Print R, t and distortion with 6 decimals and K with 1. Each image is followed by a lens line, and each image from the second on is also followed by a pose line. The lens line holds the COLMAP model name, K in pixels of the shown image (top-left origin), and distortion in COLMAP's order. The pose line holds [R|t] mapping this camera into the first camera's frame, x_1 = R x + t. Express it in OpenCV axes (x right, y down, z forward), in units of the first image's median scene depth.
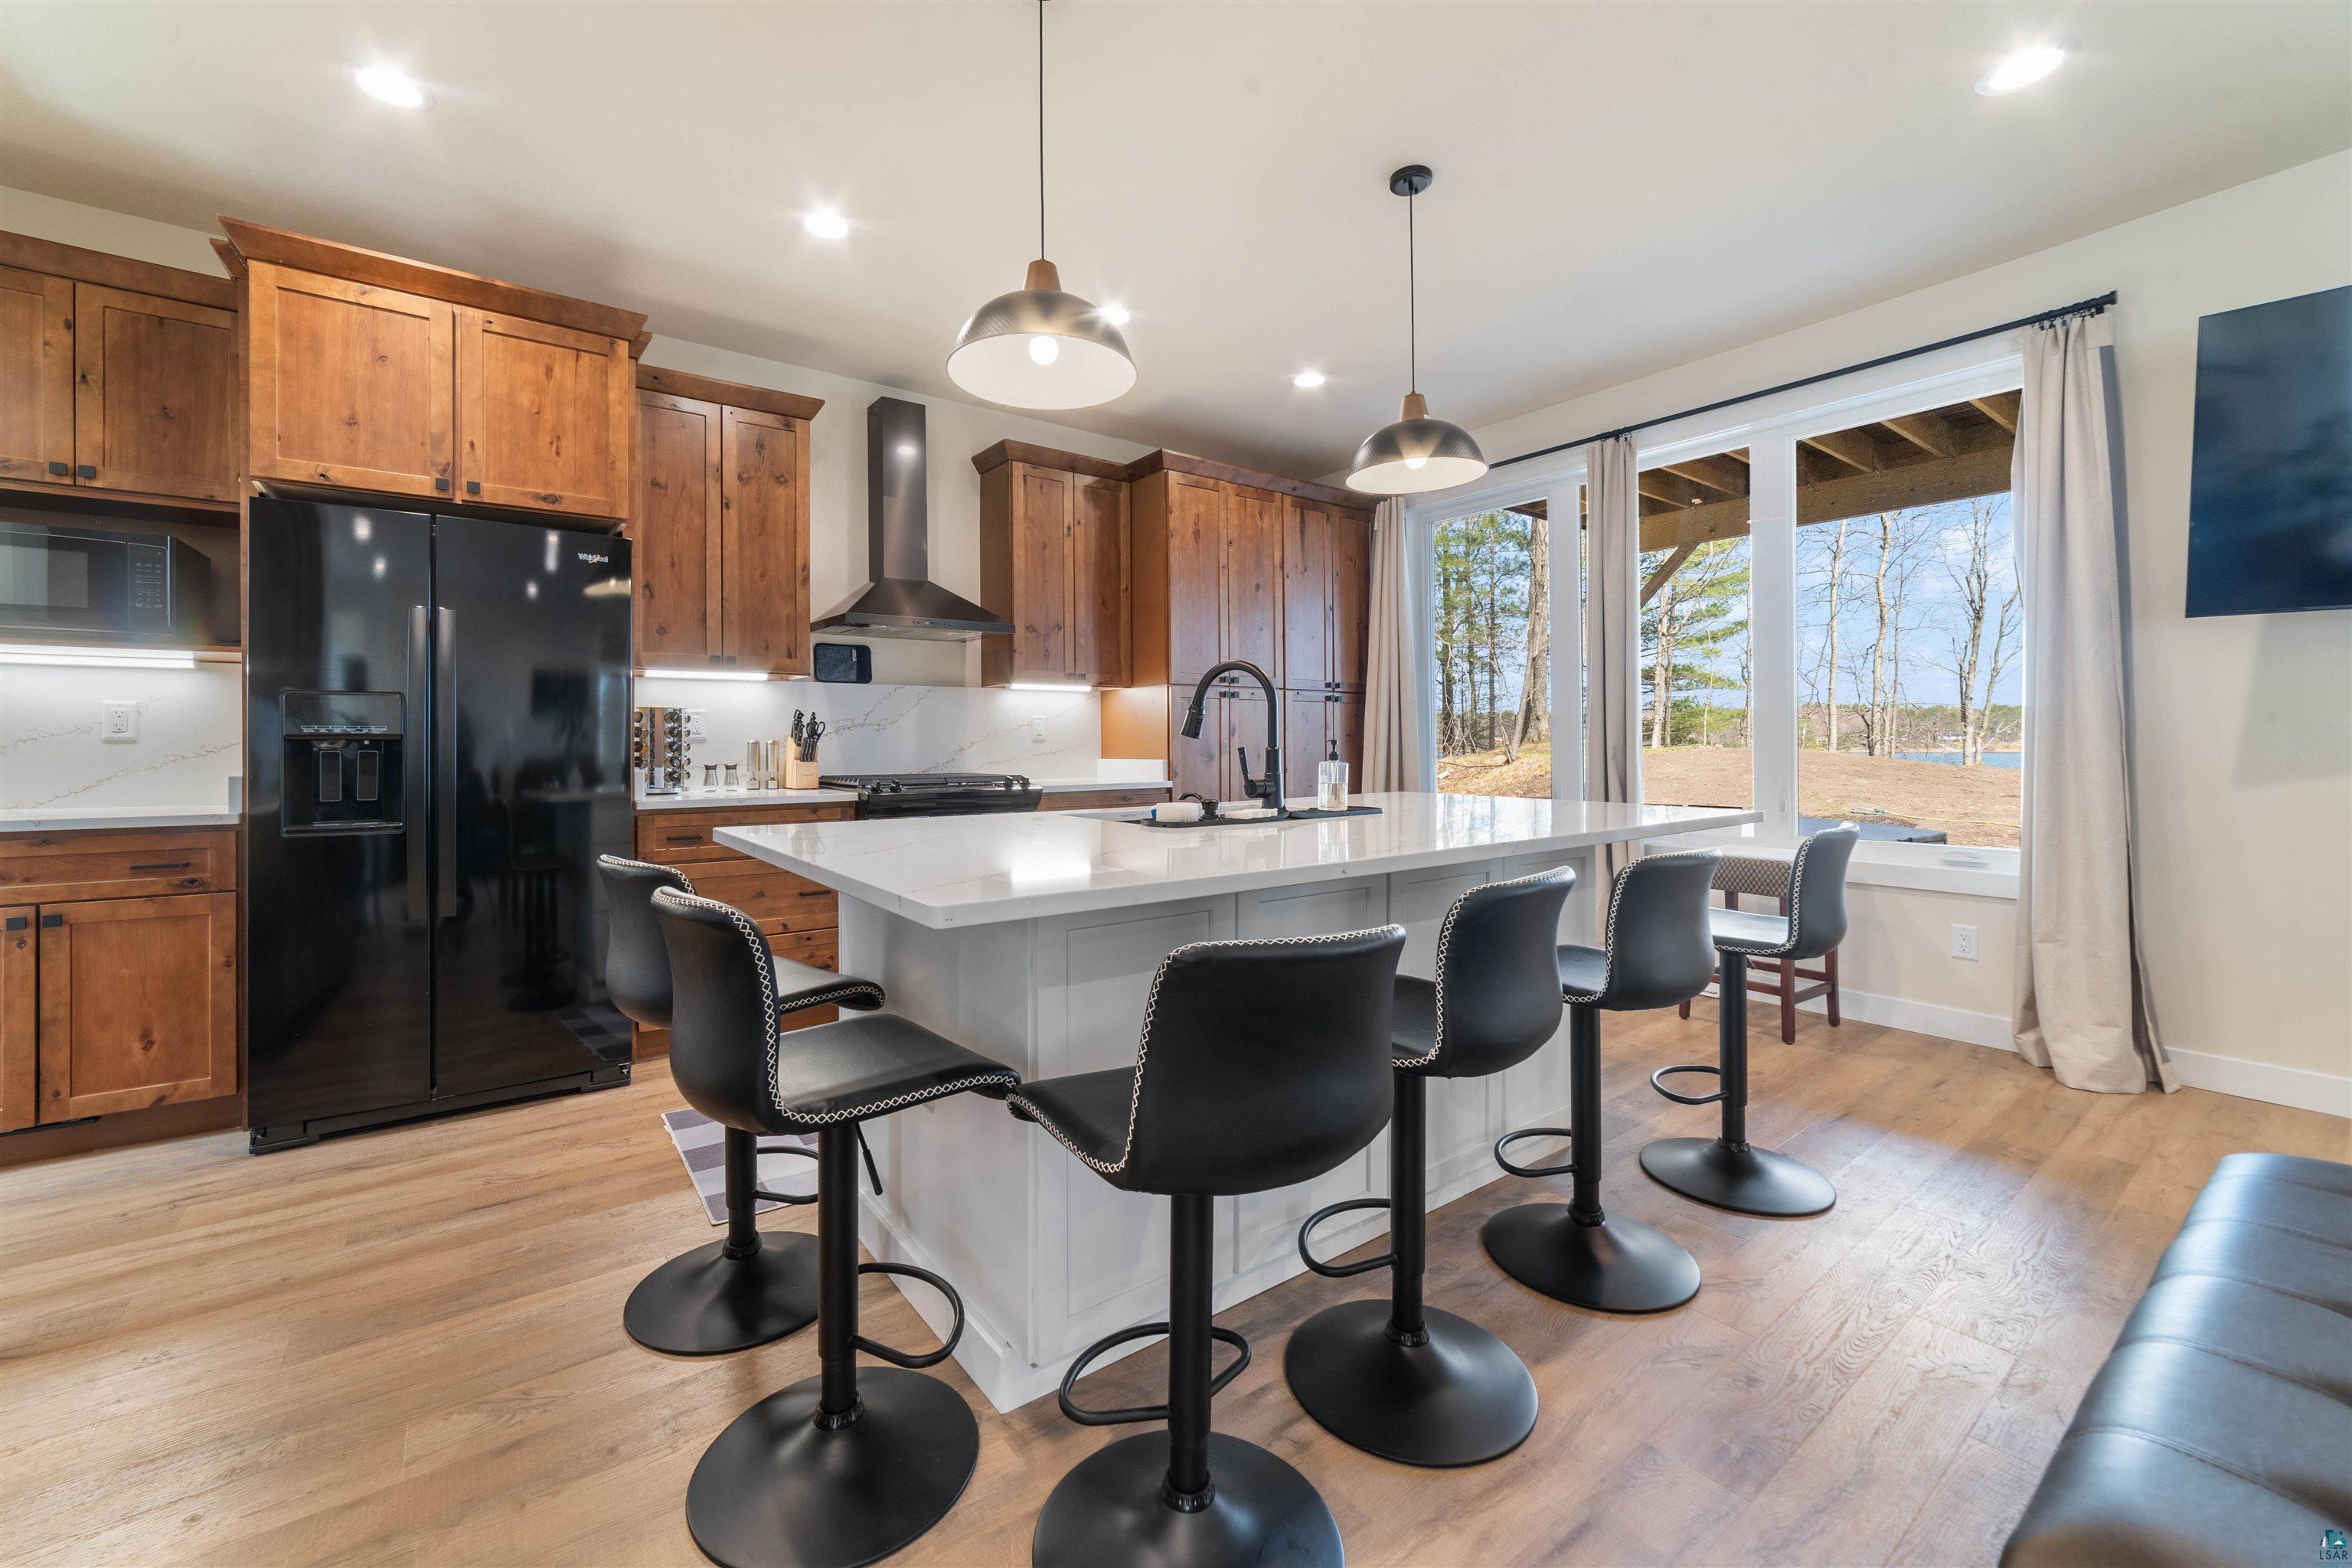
lens RADIAL K [[930.3, 0, 1169.9], [0, 930.3, 751.5], [0, 0, 1]] dist [0.000651, 0.002154]
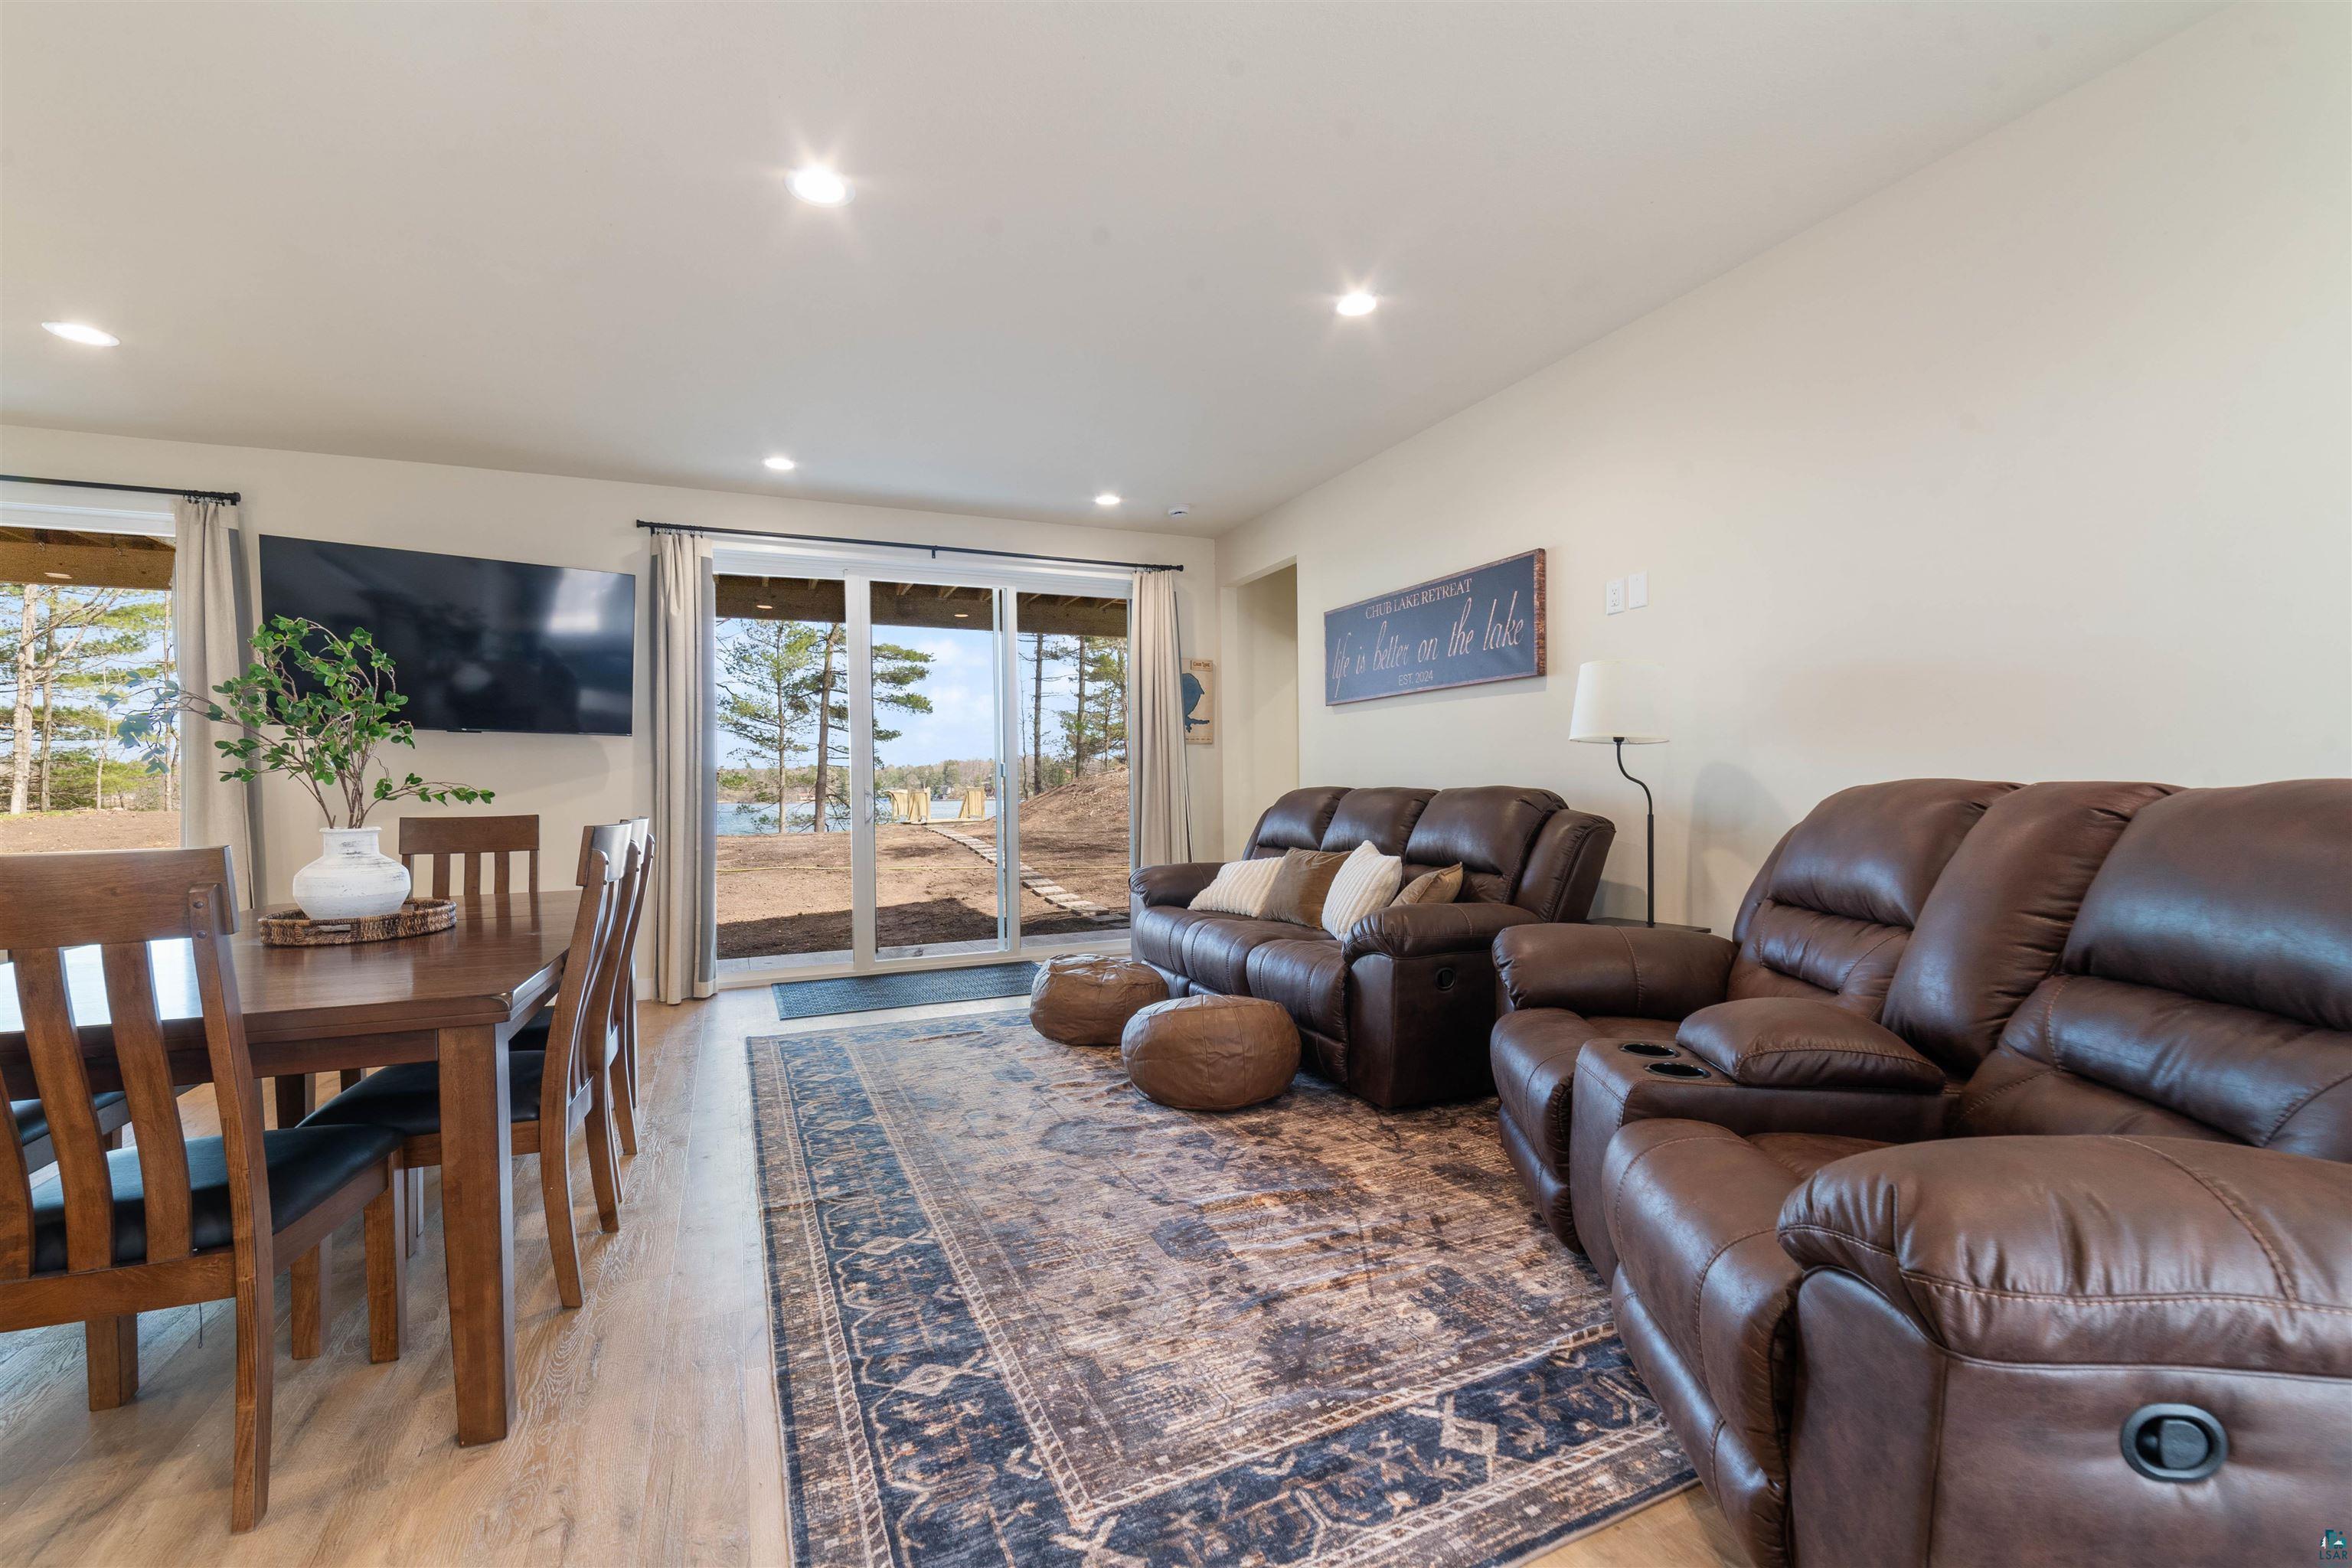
lens RADIAL K [[961.5, 0, 1171.2], [0, 961.5, 786.0], [0, 0, 1]] dist [-0.015973, -0.000184]
pose [[0.228087, 0.000303, 0.973641, -0.069263], [0.024804, 0.999674, -0.006122, 0.003187], [-0.973325, 0.025547, 0.228005, -0.659116]]
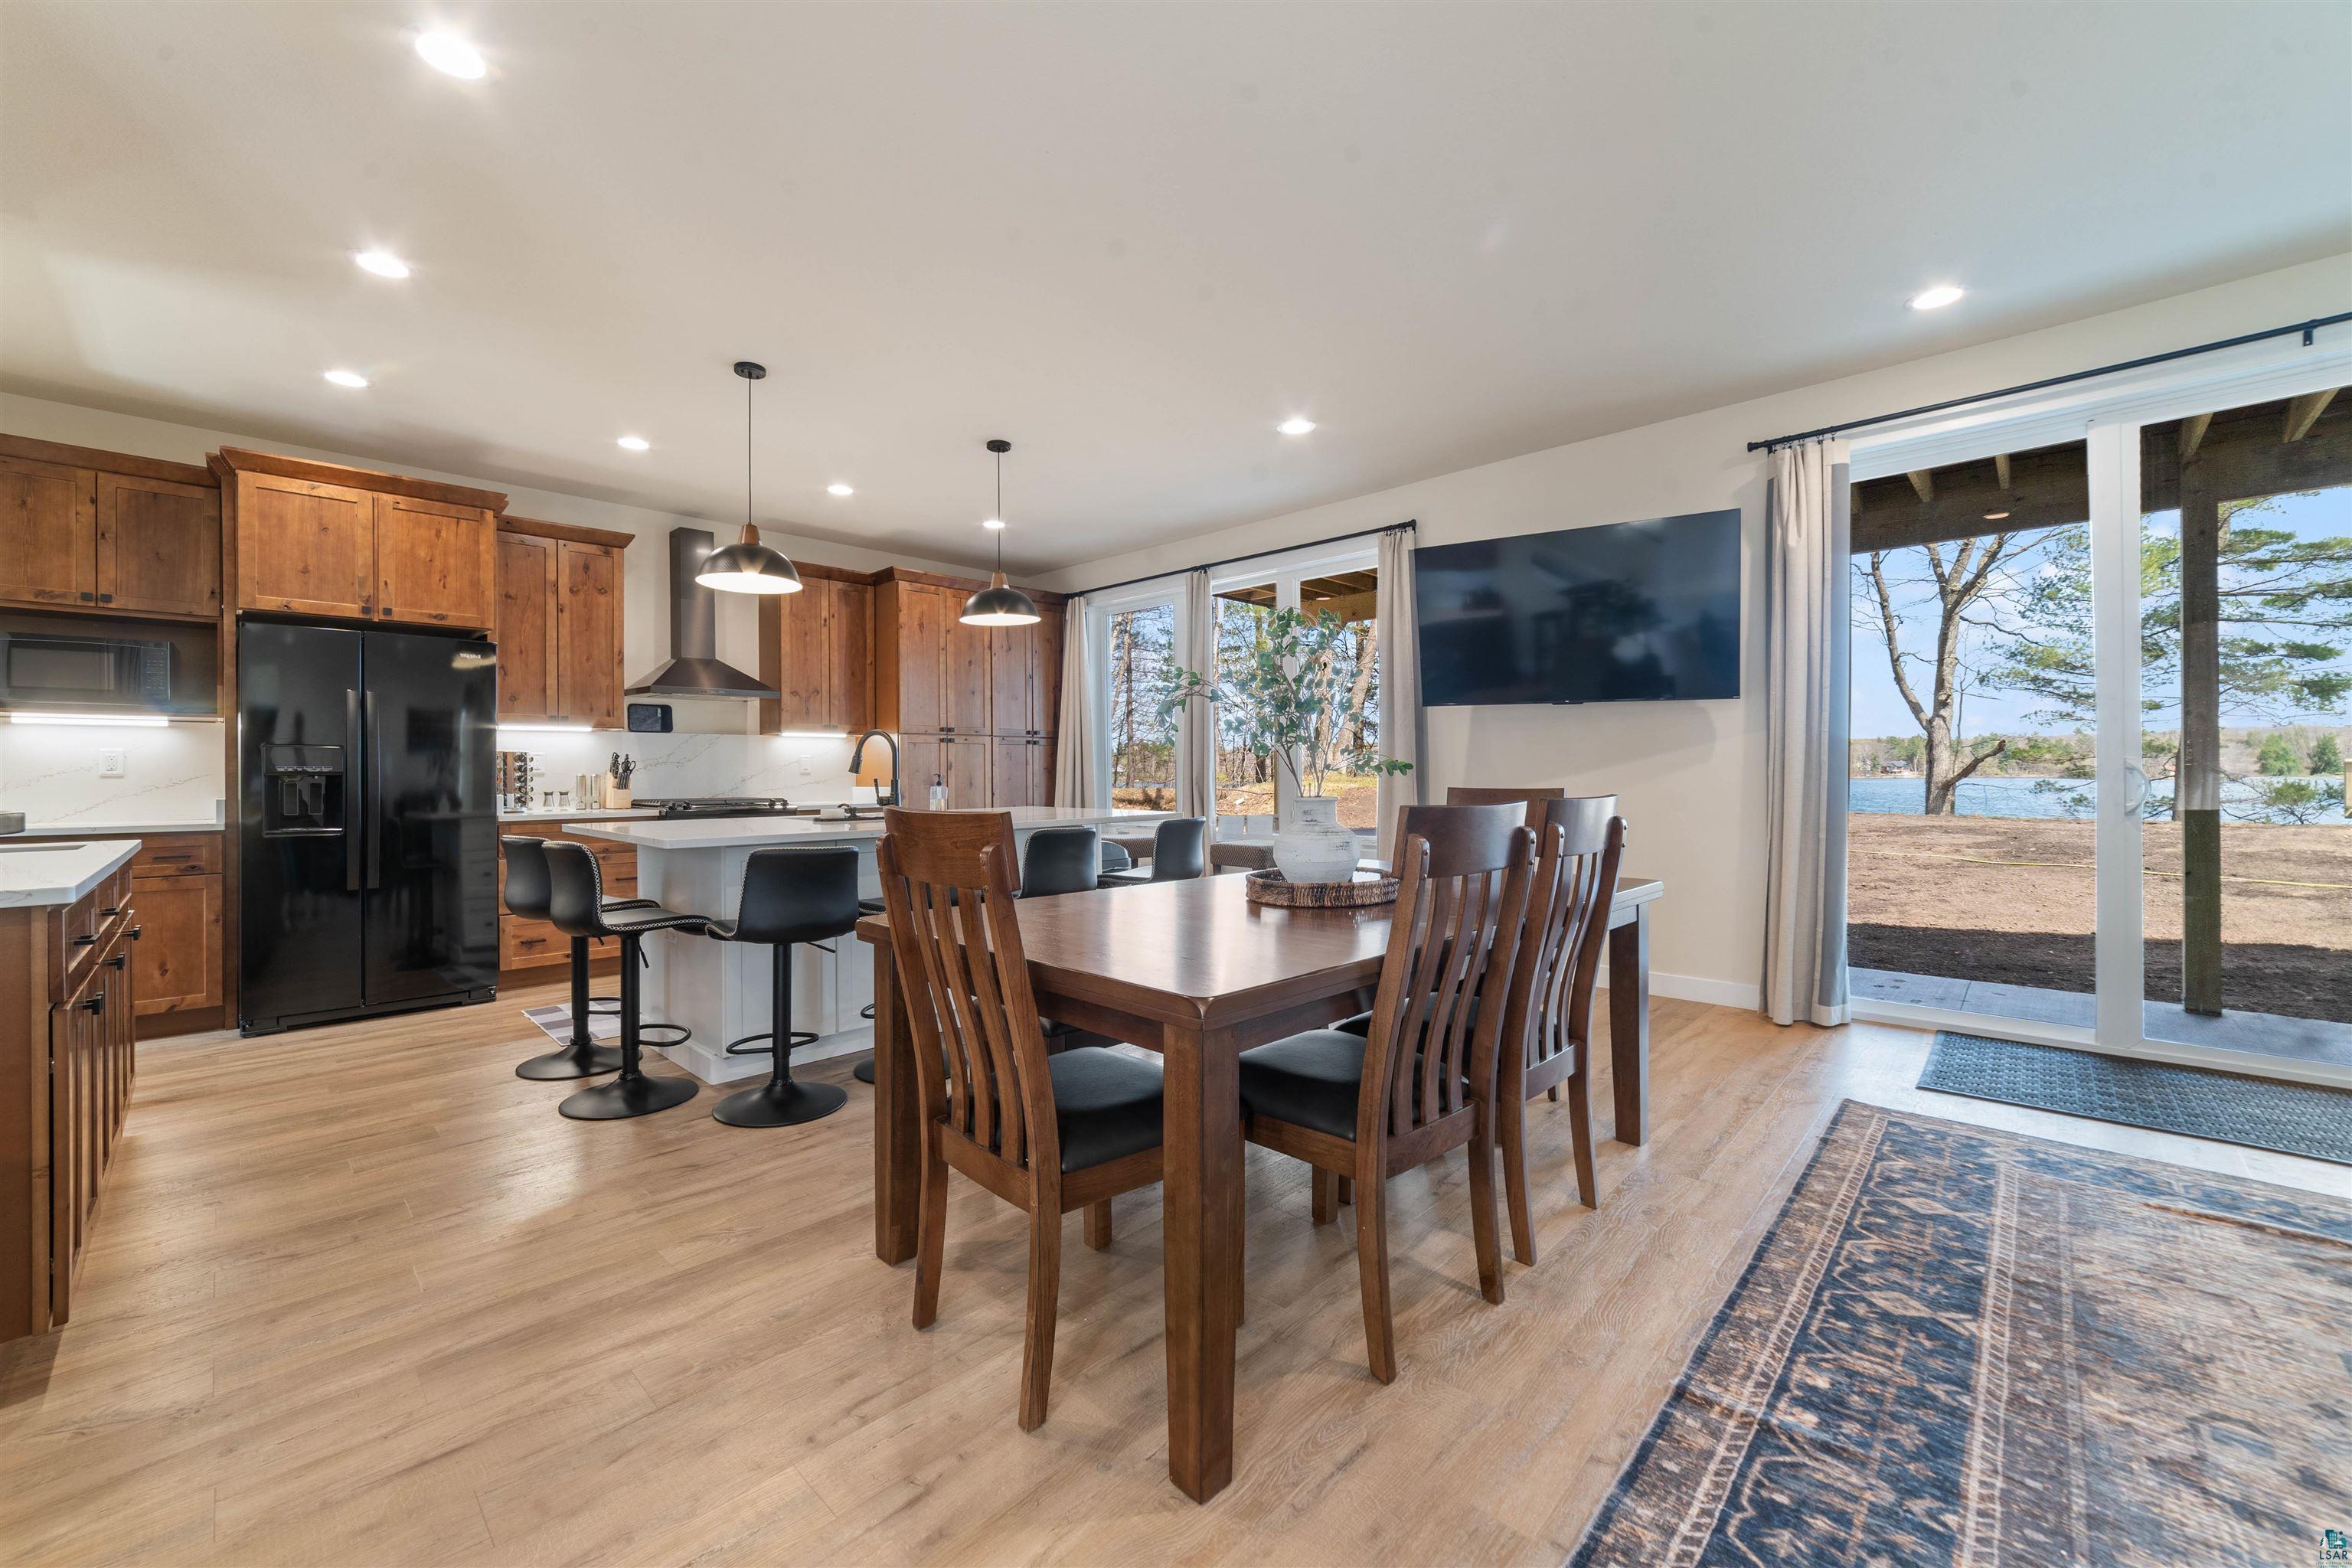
lens RADIAL K [[930.3, 0, 1159.5], [0, 930.3, 773.6], [0, 0, 1]] dist [0.000651, 0.002154]
pose [[0.989673, -0.002628, 0.143319, 0.258516], [0.003778, 0.999963, -0.007752, 0.001231], [-0.143294, 0.008213, 0.989646, -0.618881]]
